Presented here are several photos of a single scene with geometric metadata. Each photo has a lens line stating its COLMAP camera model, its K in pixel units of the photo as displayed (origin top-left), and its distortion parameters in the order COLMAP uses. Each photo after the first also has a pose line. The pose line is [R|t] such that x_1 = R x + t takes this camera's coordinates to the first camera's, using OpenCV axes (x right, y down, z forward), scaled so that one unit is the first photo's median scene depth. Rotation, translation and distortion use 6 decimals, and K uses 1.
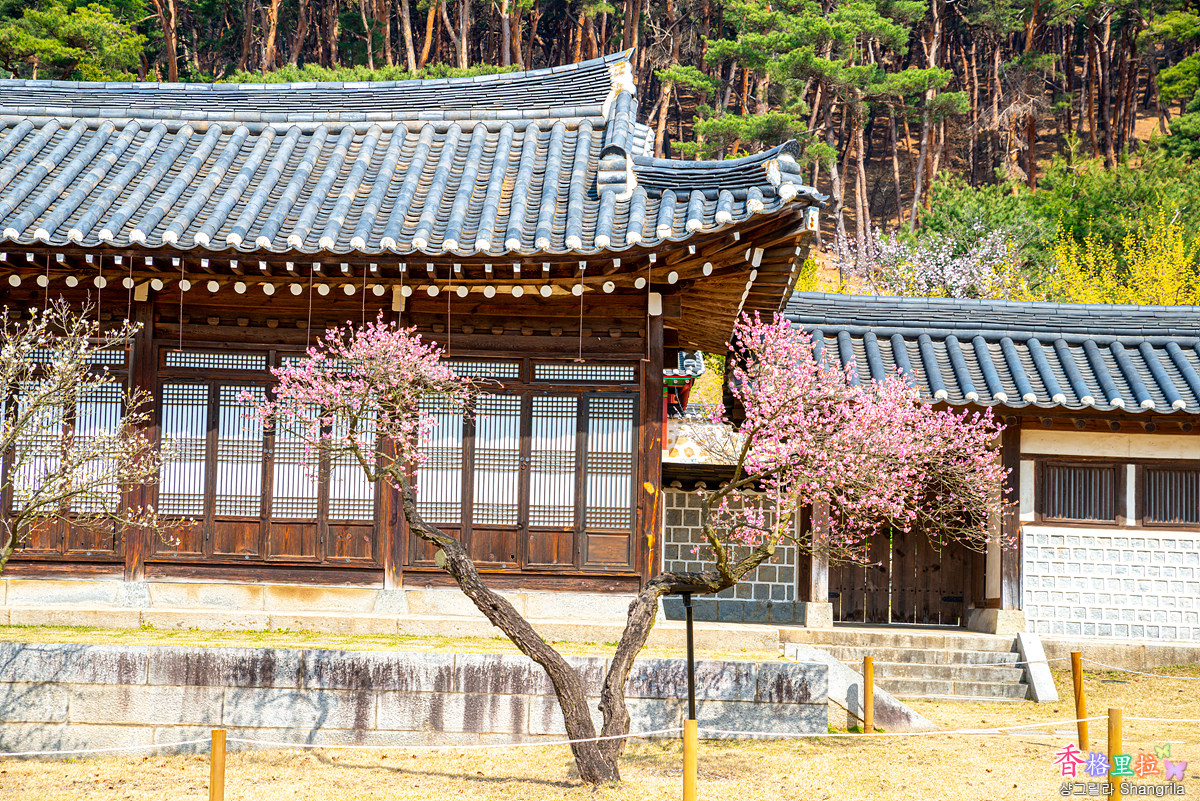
lens RADIAL K [[2314.7, 0, 594.0], [0, 2314.7, 396.2], [0, 0, 1]] dist [0.217907, 0.116957]
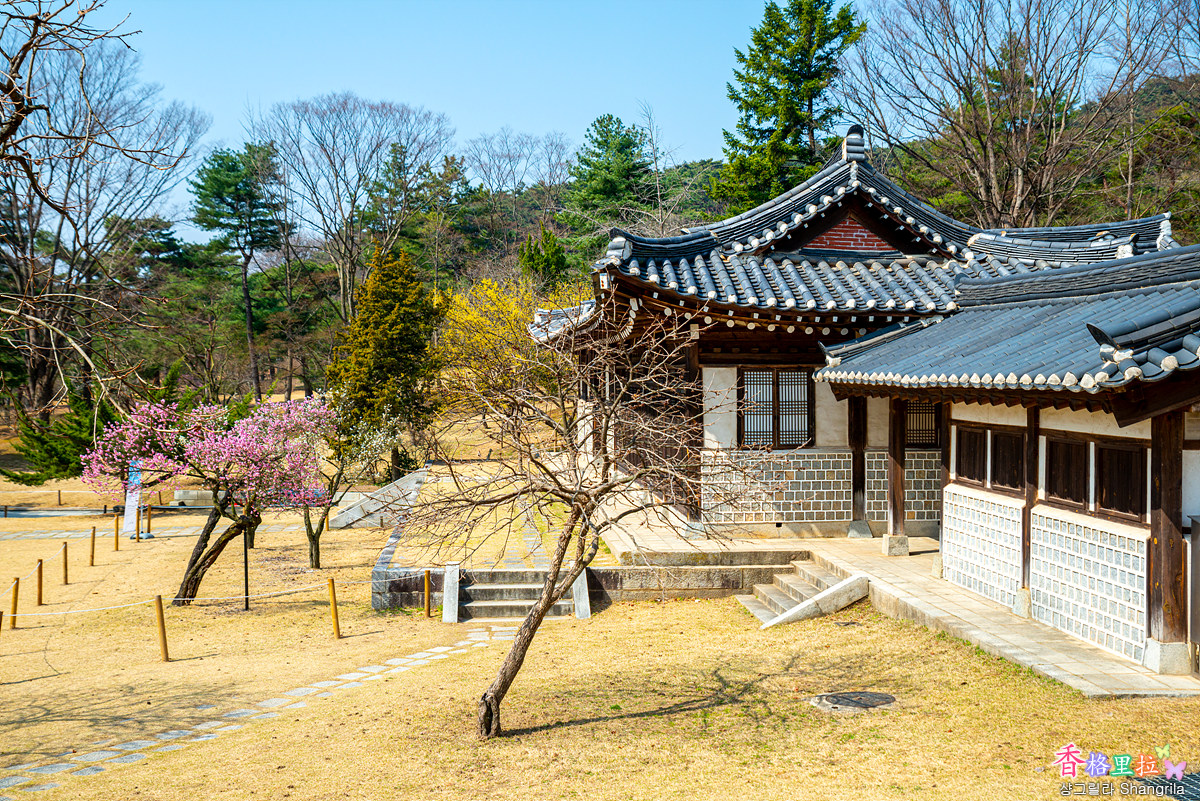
lens RADIAL K [[1344.1, 0, 600.0], [0, 1344.1, 400.5], [0, 0, 1]] dist [-0.025016, 0.011160]
pose [[0.112747, -0.006322, -0.993604, 0.904432], [0.088019, 0.996112, 0.003649, -0.002625], [0.989718, -0.087867, 0.112865, 0.844847]]
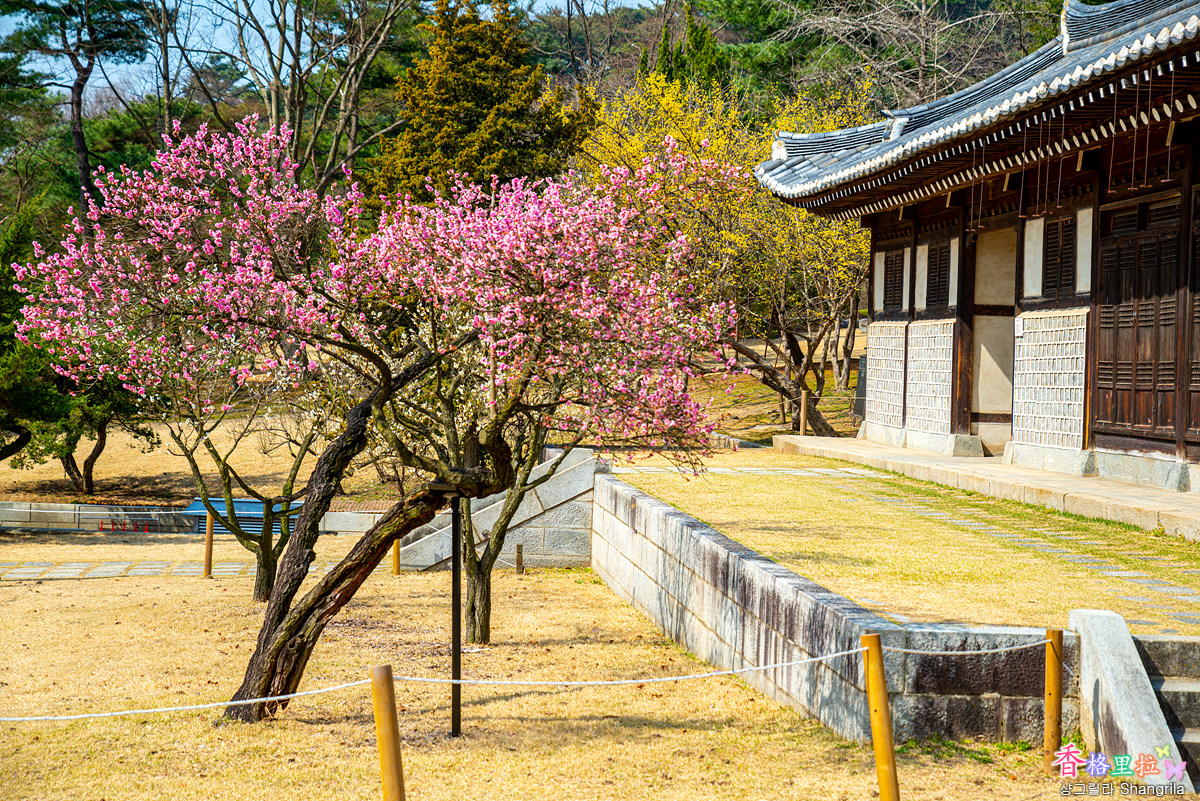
lens RADIAL K [[2314.7, 0, 594.0], [0, 2314.7, 396.2], [0, 0, 1]] dist [0.217907, 0.116957]
pose [[0.109423, -0.011325, -0.993931, 0.550594], [0.060835, 0.998137, -0.004675, 0.042208], [0.992132, -0.059954, 0.109909, 0.685189]]
